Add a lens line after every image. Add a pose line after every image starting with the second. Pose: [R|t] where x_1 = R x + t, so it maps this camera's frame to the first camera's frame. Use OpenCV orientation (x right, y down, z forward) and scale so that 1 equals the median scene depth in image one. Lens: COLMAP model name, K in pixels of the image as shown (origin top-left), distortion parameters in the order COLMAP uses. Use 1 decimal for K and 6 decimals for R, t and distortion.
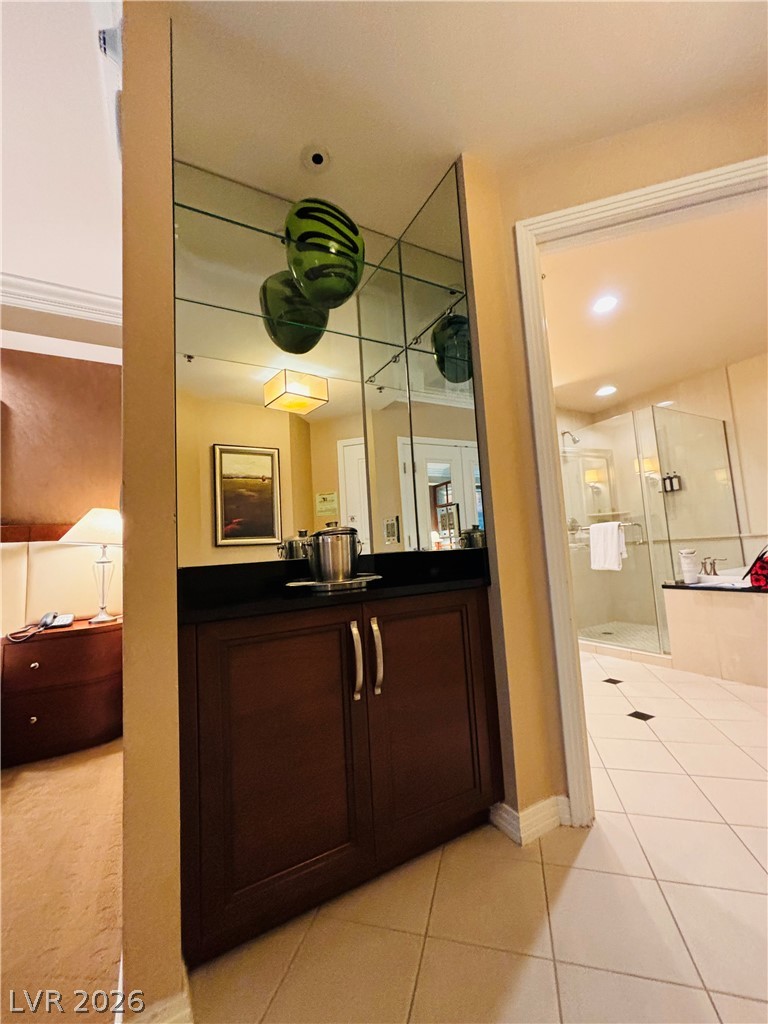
lens RADIAL K [[409.8, 0, 384.0], [0, 409.8, 512.0], [0, 0, 1]] dist [0.000270, 0.000037]
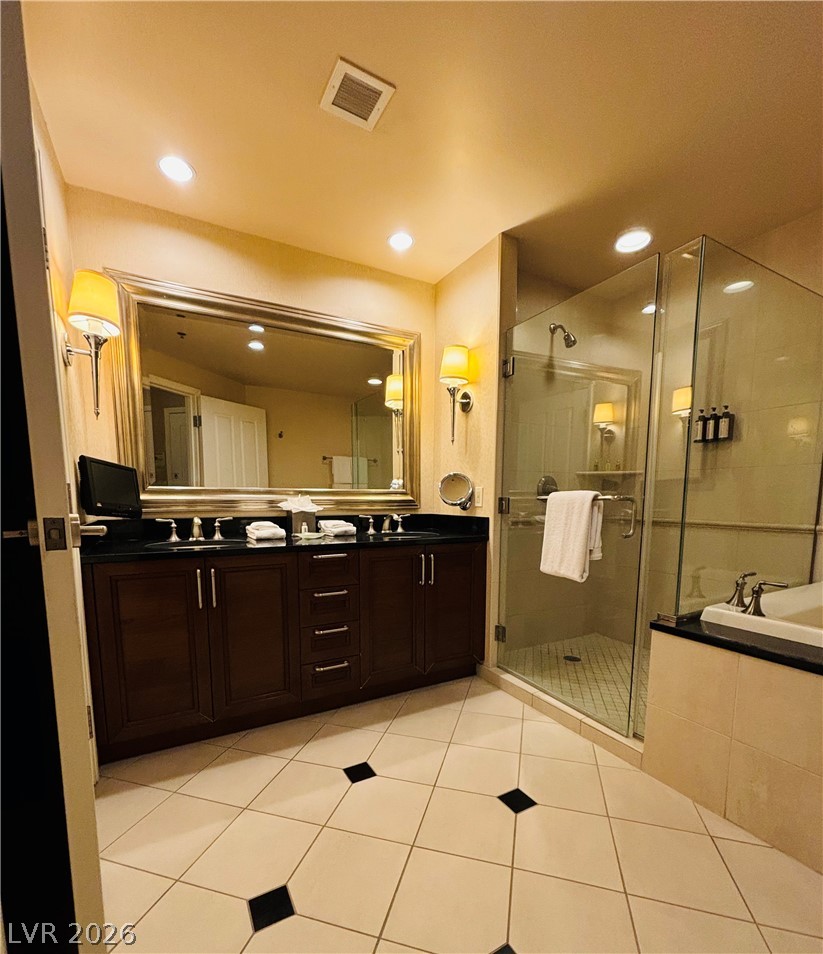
lens RADIAL K [[435.1, 0, 408.3], [0, 435.1, 543.1], [0, 0, 1]] dist [-0.000985, -0.000673]
pose [[0.997777, 0.066495, 0.004364, 0.282804], [-0.065978, 0.976582, 0.204777, -0.007434], [0.009355, -0.204610, 0.978799, 0.372536]]
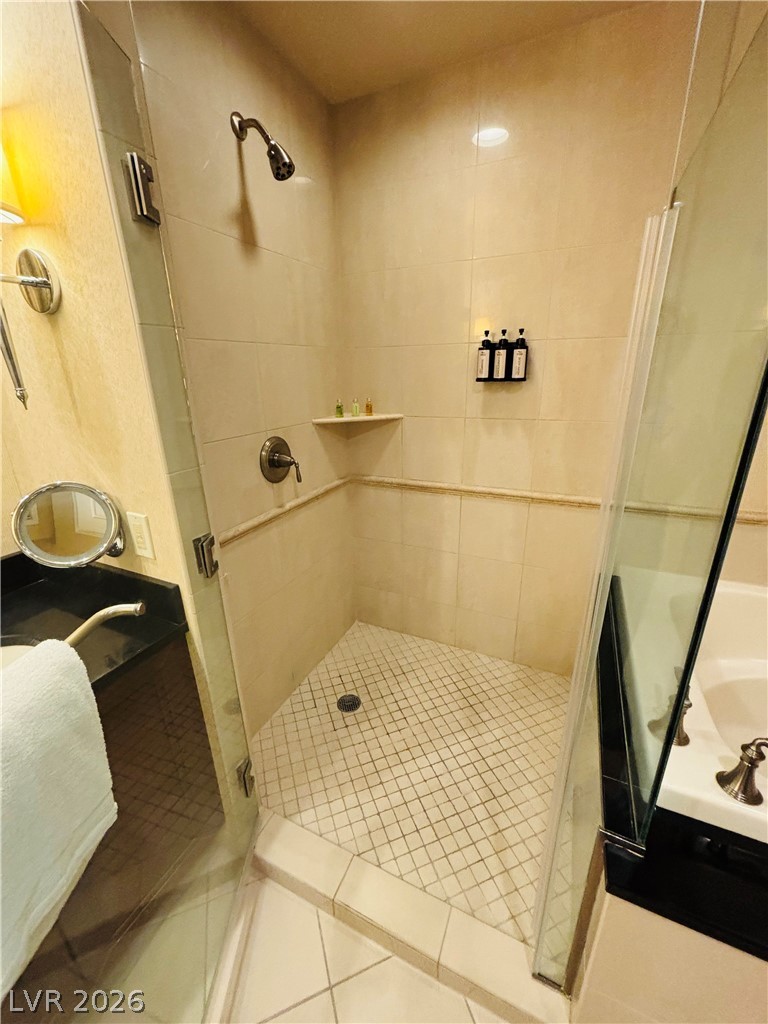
lens RADIAL K [[409.8, 0, 384.0], [0, 409.8, 512.0], [0, 0, 1]] dist [0.000270, 0.000037]
pose [[0.801876, -0.150888, 0.578124, 0.360199], [-0.089869, 0.926121, 0.366366, -0.069438], [-0.590693, -0.345736, 0.729074, 0.741614]]
